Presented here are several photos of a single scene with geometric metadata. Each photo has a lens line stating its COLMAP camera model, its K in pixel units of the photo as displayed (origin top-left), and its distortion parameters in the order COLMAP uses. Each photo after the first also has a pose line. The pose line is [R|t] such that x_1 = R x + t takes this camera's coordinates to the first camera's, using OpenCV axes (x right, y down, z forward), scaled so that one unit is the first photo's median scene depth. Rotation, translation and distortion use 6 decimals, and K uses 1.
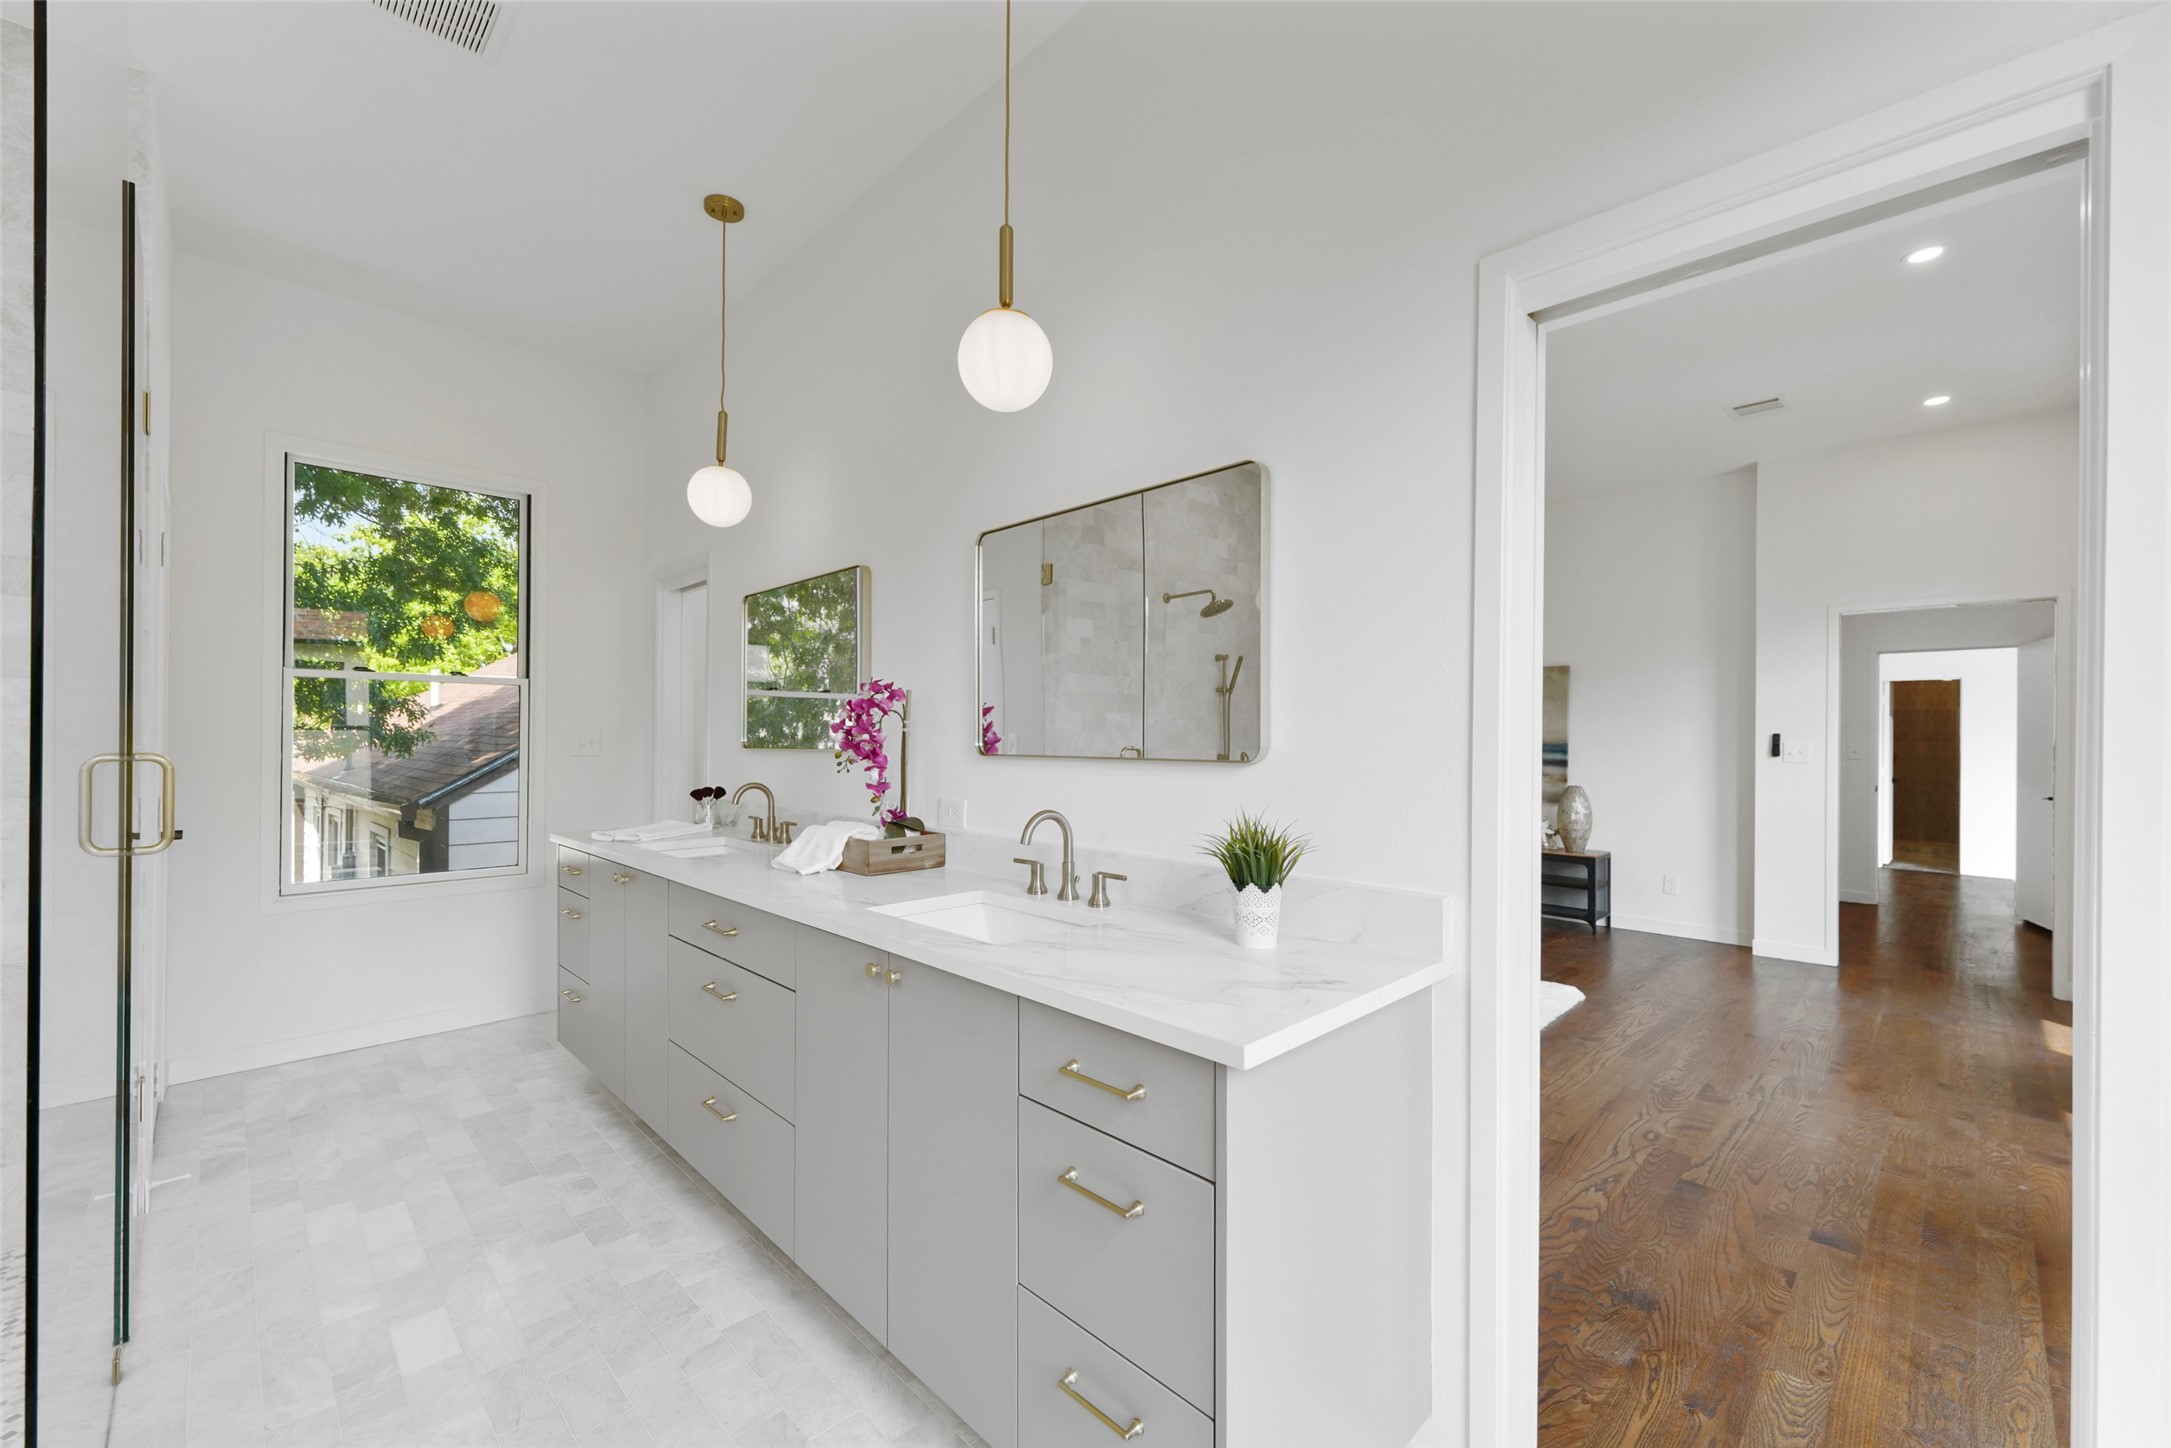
lens RADIAL K [[868.6, 0, 1078.5], [0, 868.6, 740.9], [0, 0, 1]] dist [0.000004, -0.000539]
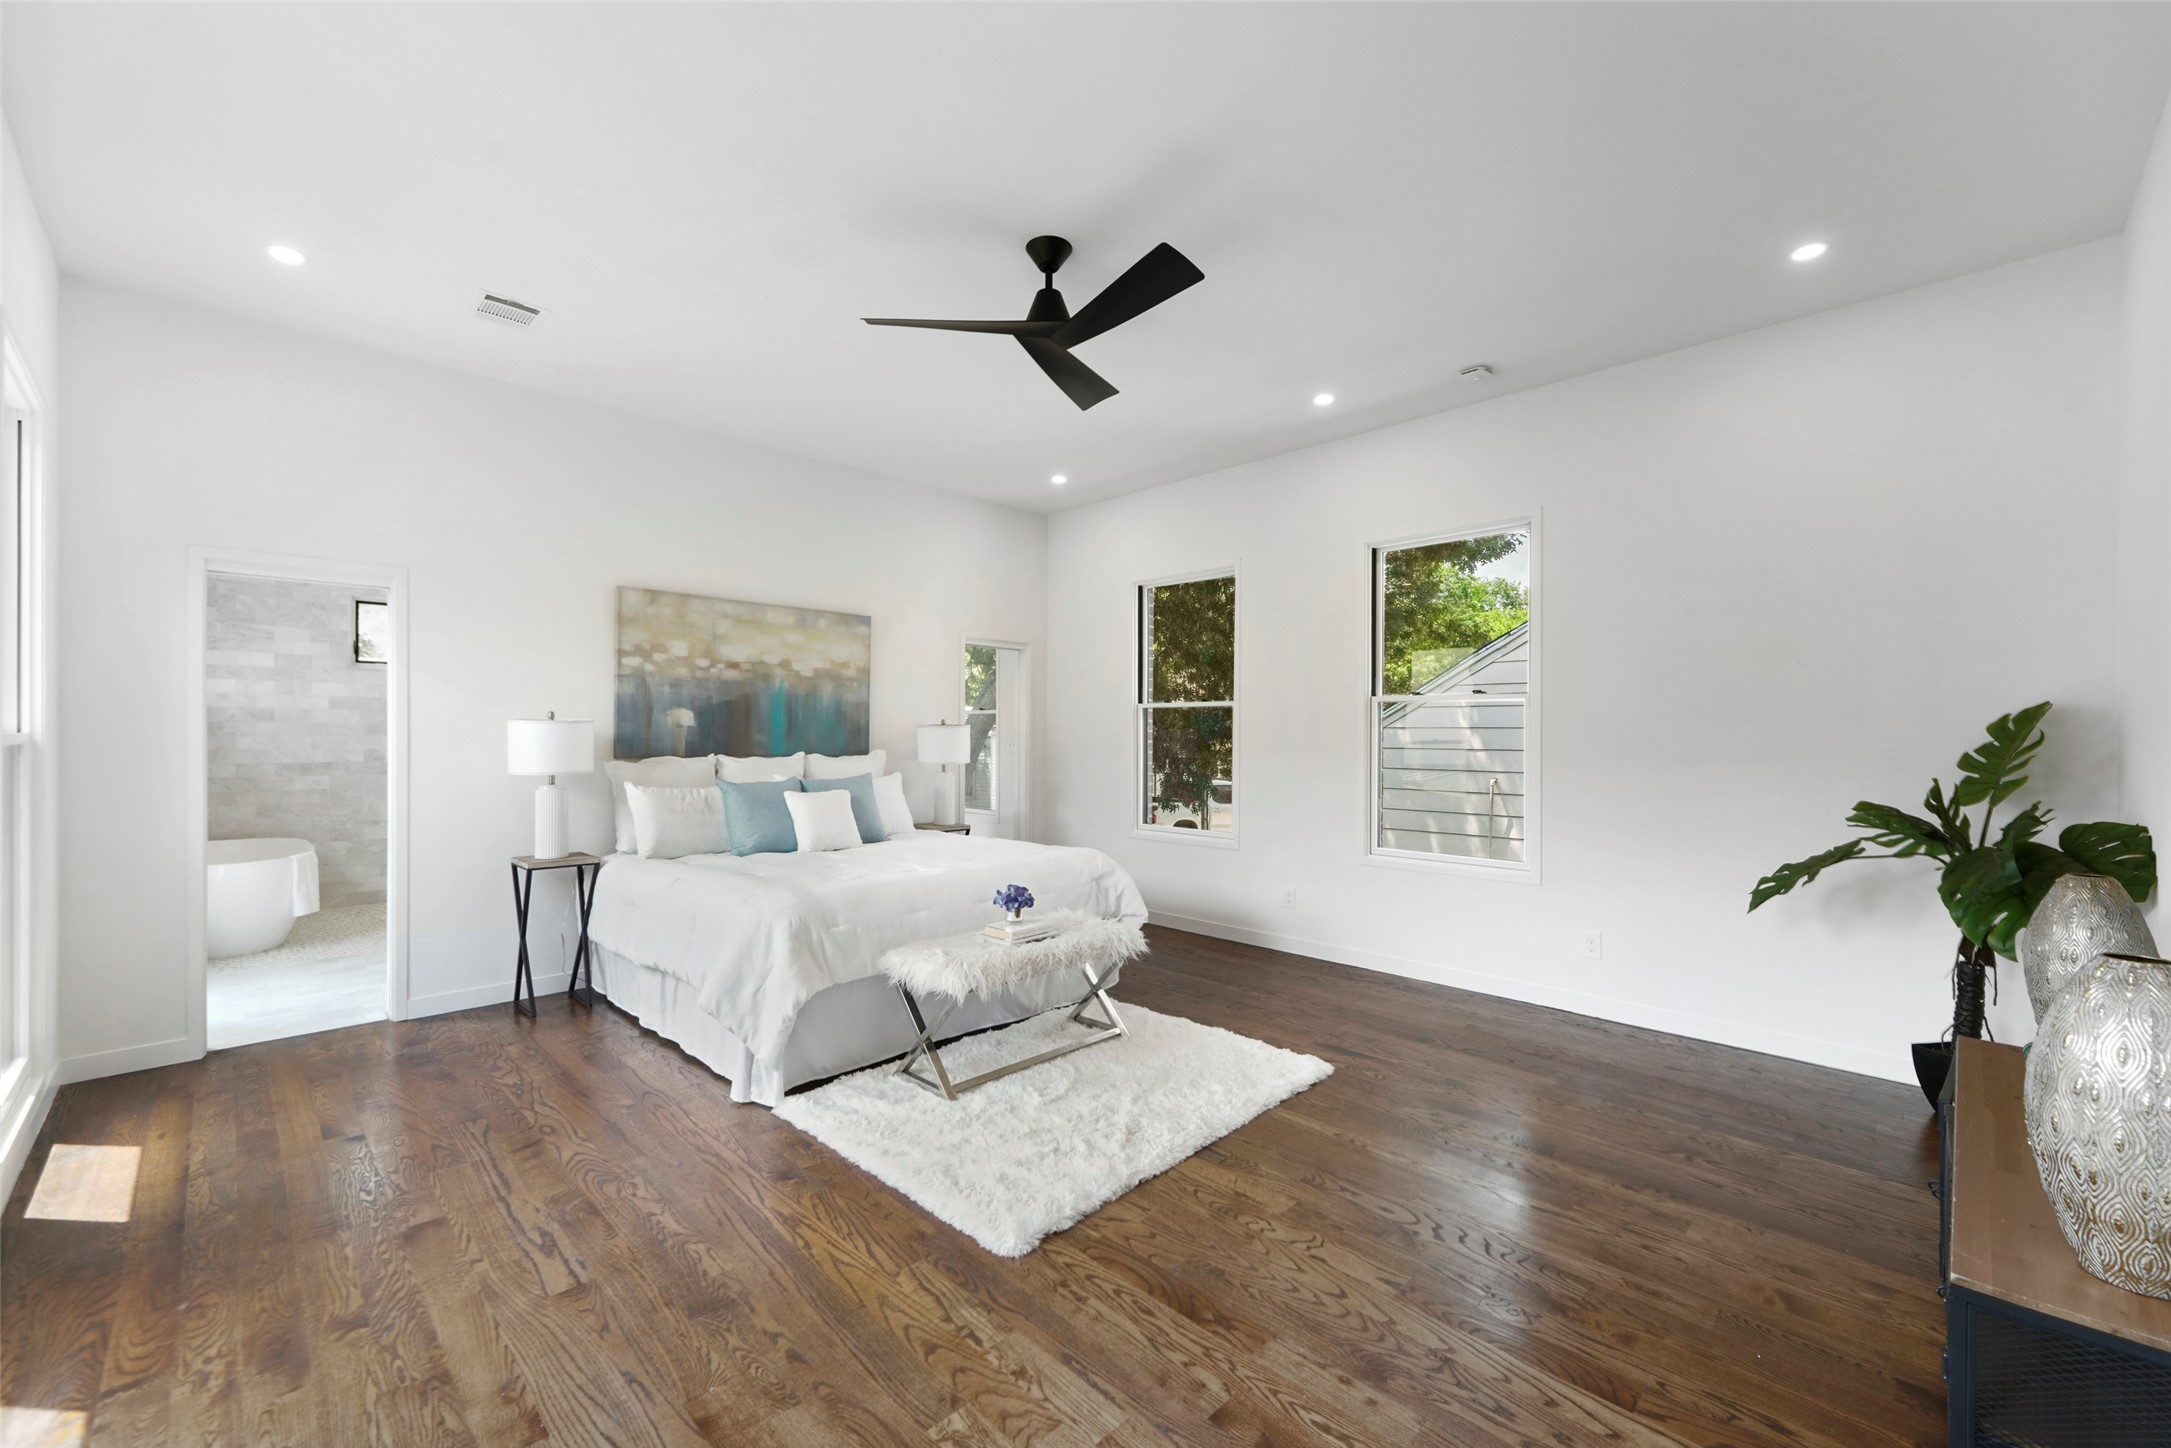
lens RADIAL K [[868.6, 0, 1078.5], [0, 868.6, 740.9], [0, 0, 1]] dist [0.000004, -0.000539]
pose [[0.009007, -0.002334, -0.999957, 0.785905], [-0.009282, 0.999954, -0.002417, -0.000384], [0.999916, 0.009304, 0.008985, 0.751965]]
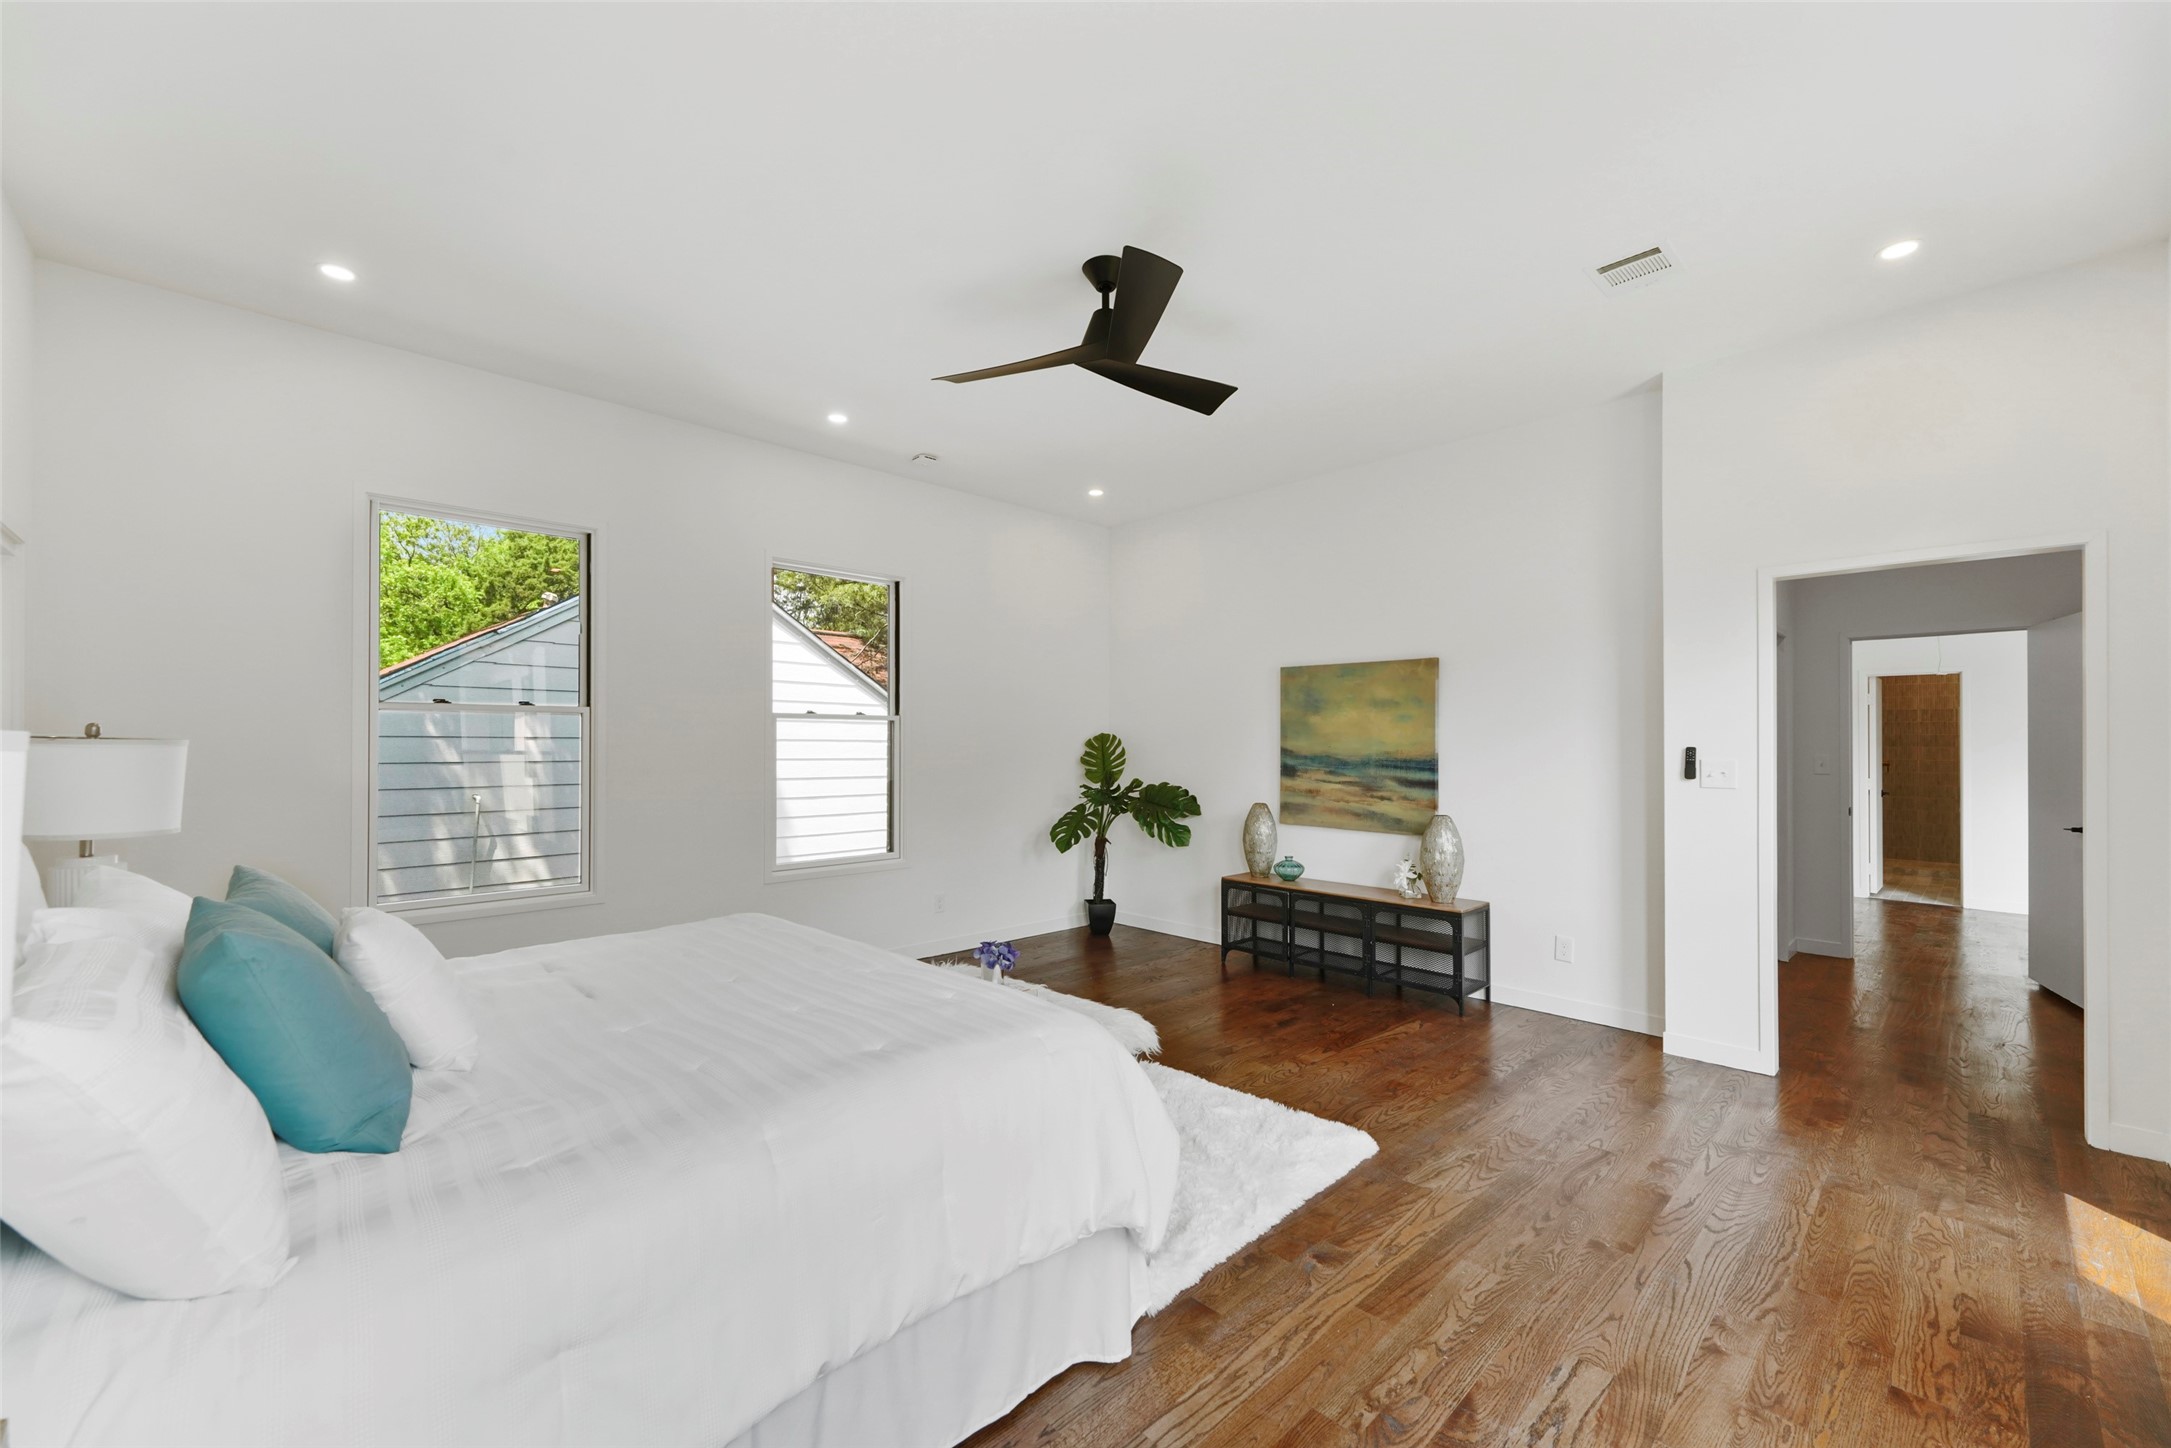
lens RADIAL K [[868.6, 0, 1078.5], [0, 868.6, 740.9], [0, 0, 1]] dist [0.000004, -0.000539]
pose [[0.999952, -0.007157, -0.006729, 0.262019], [0.007122, 0.999961, -0.005222, -0.011654], [0.006767, 0.005174, 0.999964, 0.240972]]
